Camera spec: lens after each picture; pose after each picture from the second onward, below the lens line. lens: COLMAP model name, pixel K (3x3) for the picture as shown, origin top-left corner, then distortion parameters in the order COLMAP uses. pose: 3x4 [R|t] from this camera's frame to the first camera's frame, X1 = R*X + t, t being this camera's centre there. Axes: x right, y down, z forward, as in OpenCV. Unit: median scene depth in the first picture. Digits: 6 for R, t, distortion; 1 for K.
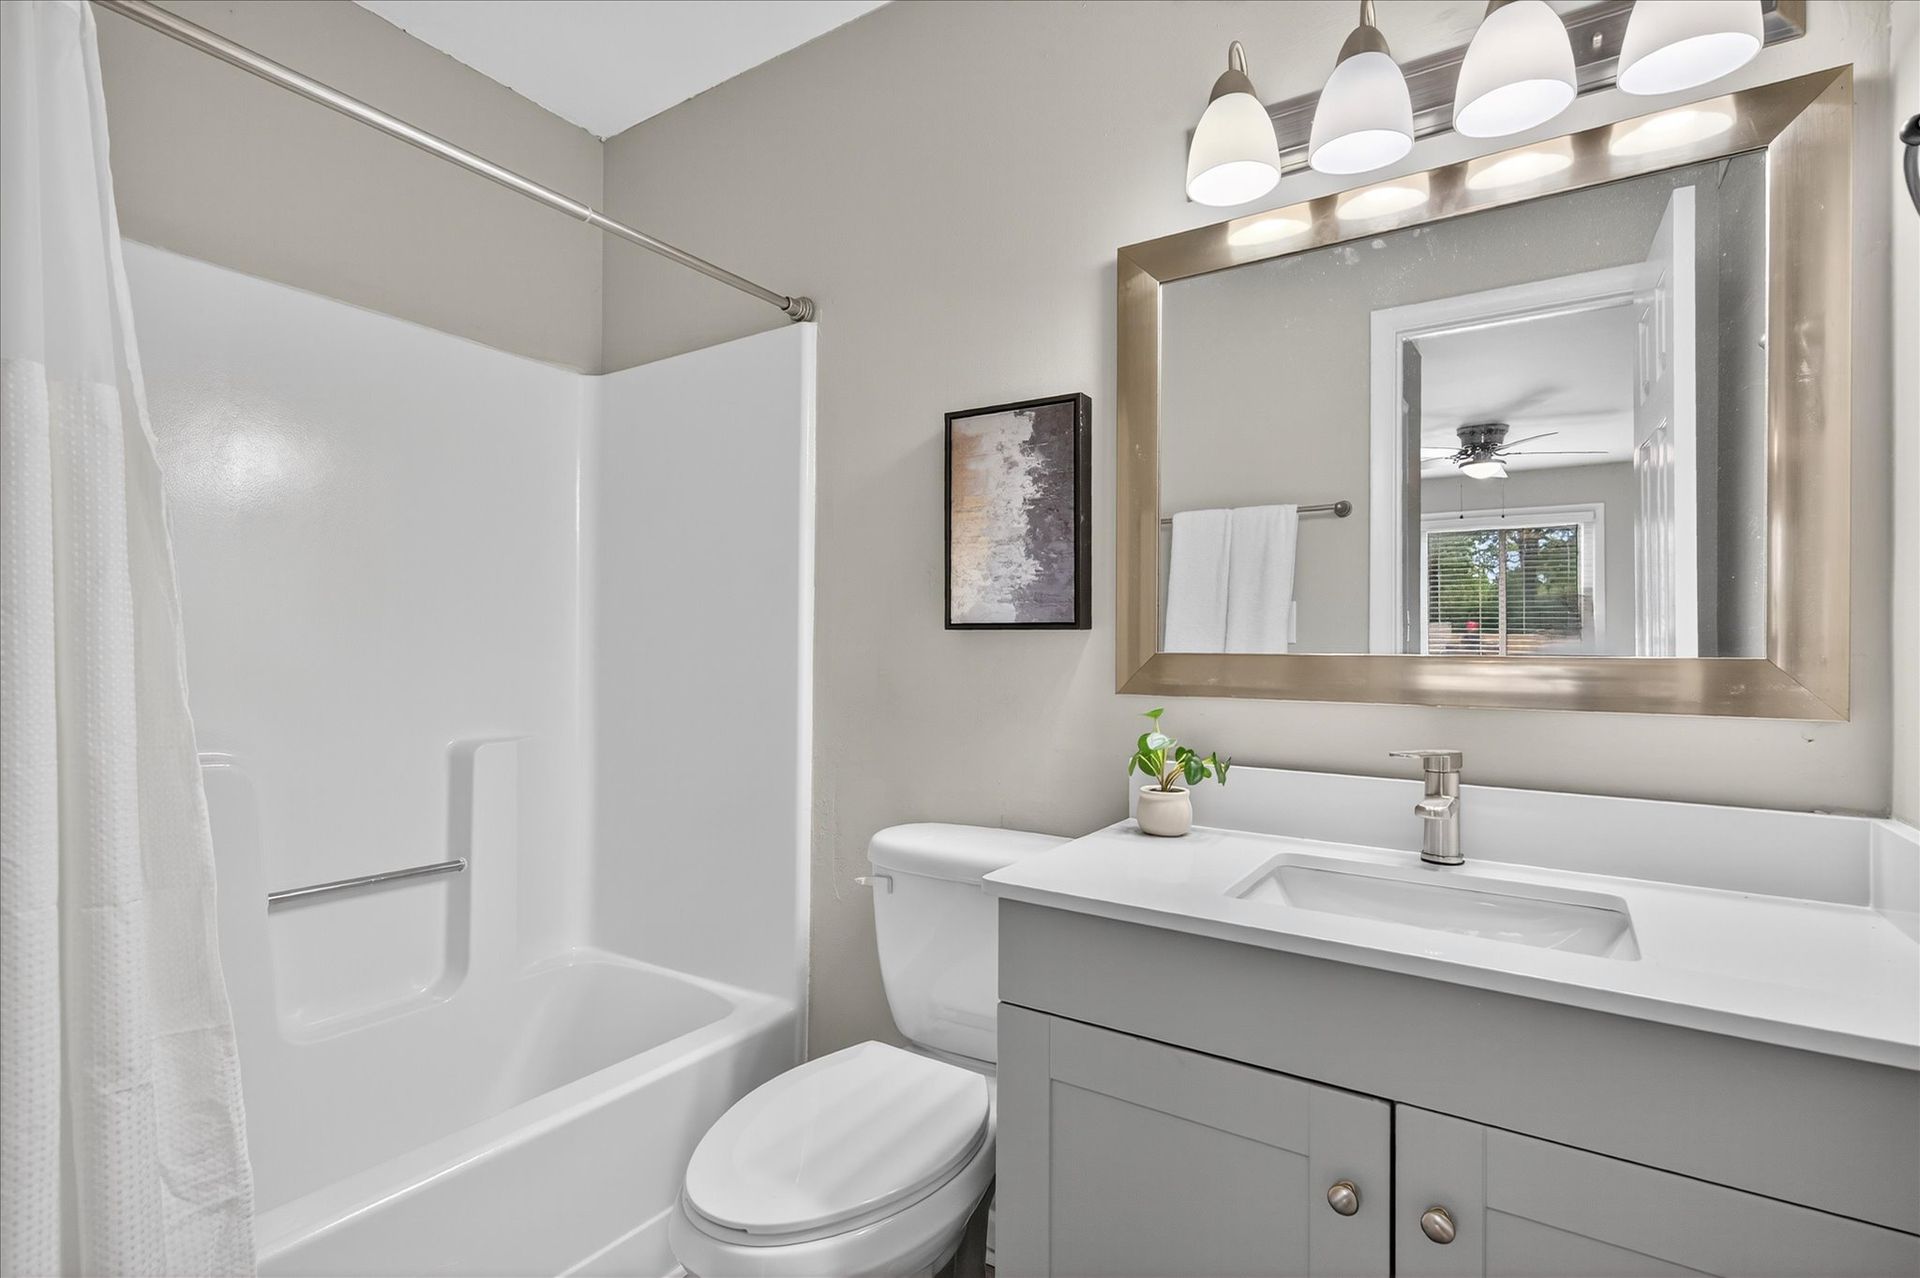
lens RADIAL K [[862.0, 0, 960.2], [0, 862.0, 661.0], [0, 0, 1]] dist [0.000391, -0.000014]
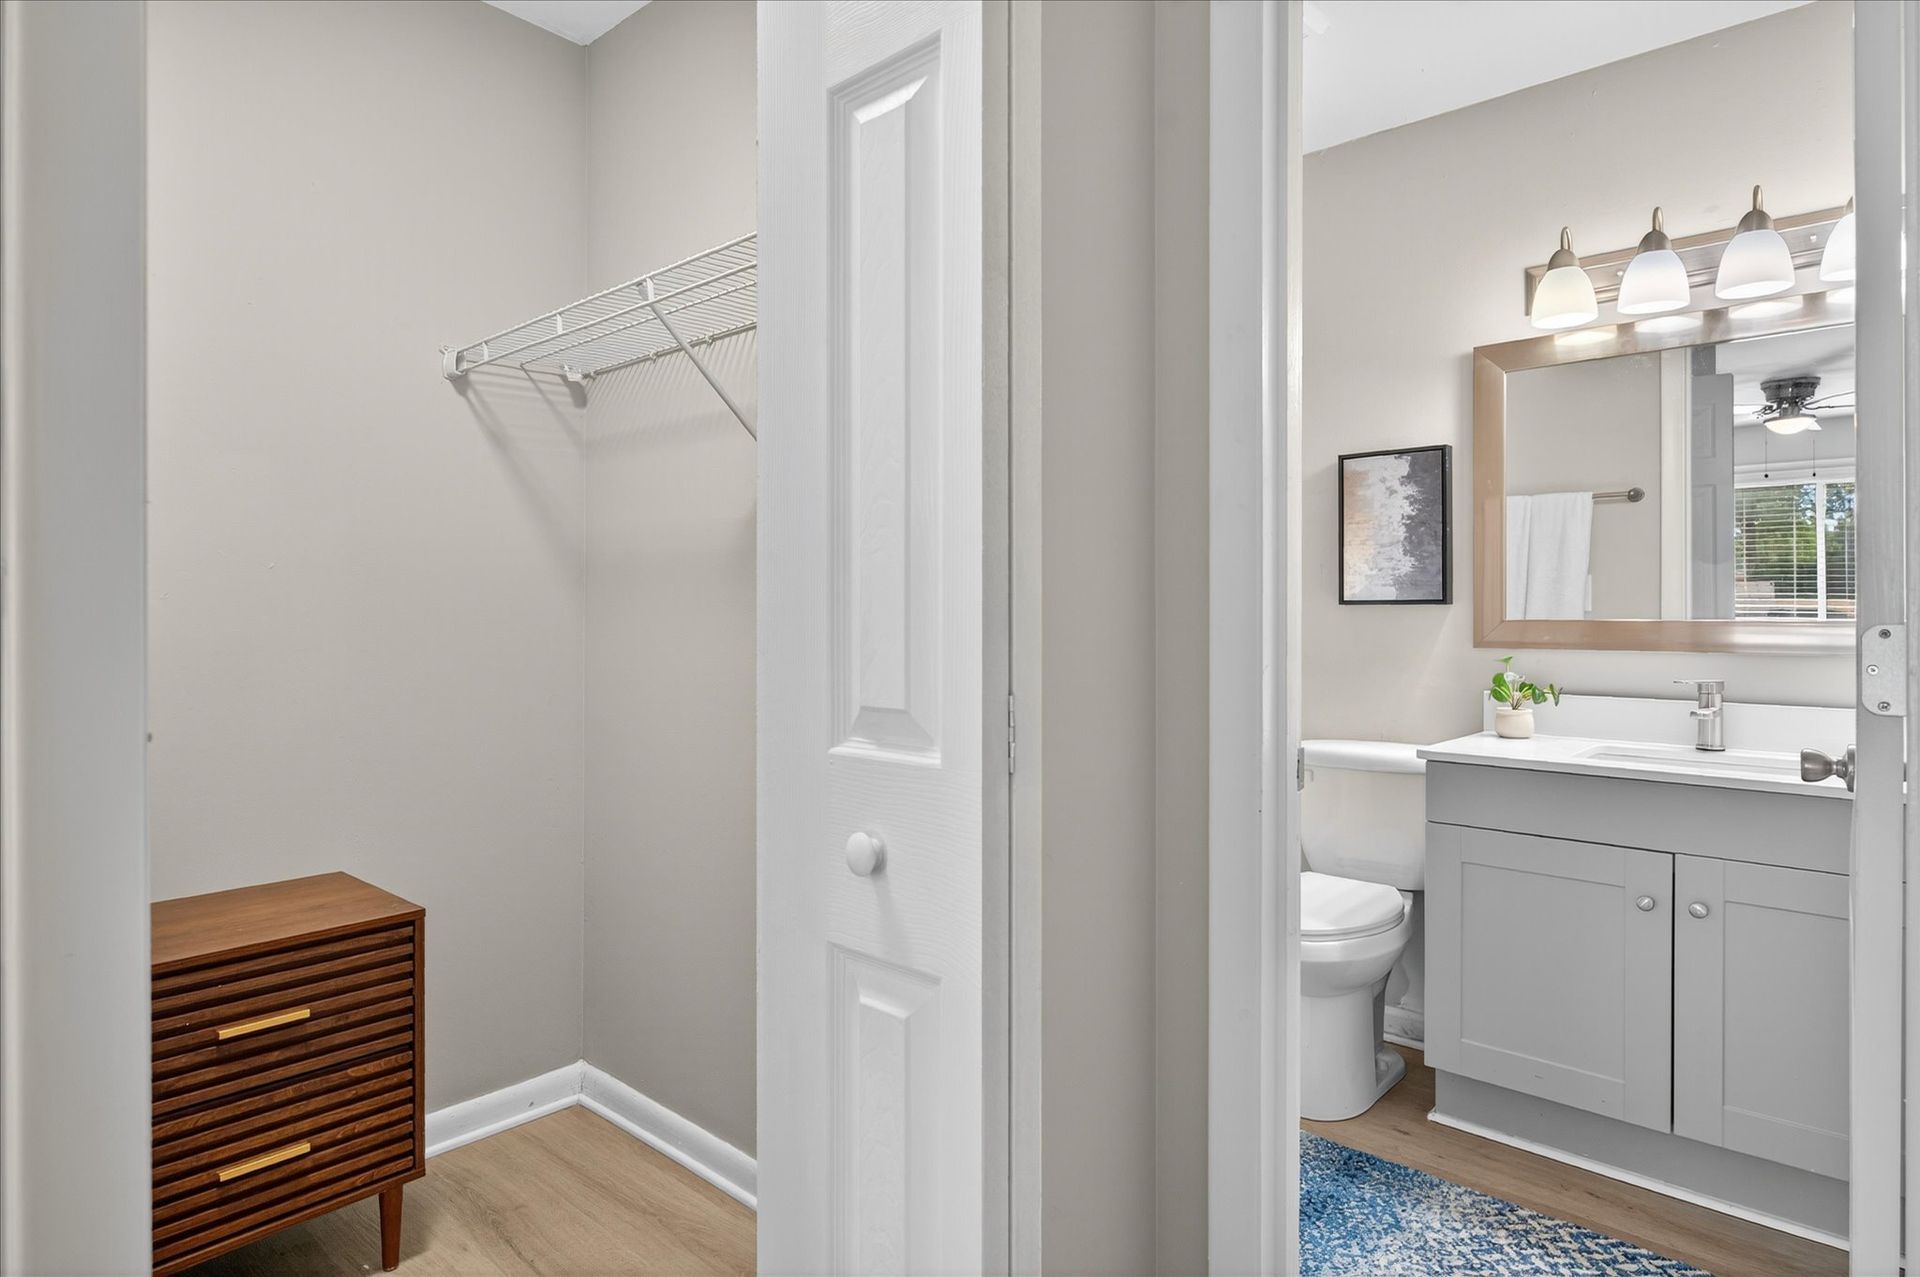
lens RADIAL K [[1015.2, 0, 959.1], [0, 1015.2, 631.5], [0, 0, 1]] dist [-0.003815, -0.000752]
pose [[0.986768, -0.002982, -0.162109, -0.392336], [0.003229, 0.999994, 0.001263, 0.004593], [0.162104, -0.001769, 0.986772, -0.828920]]
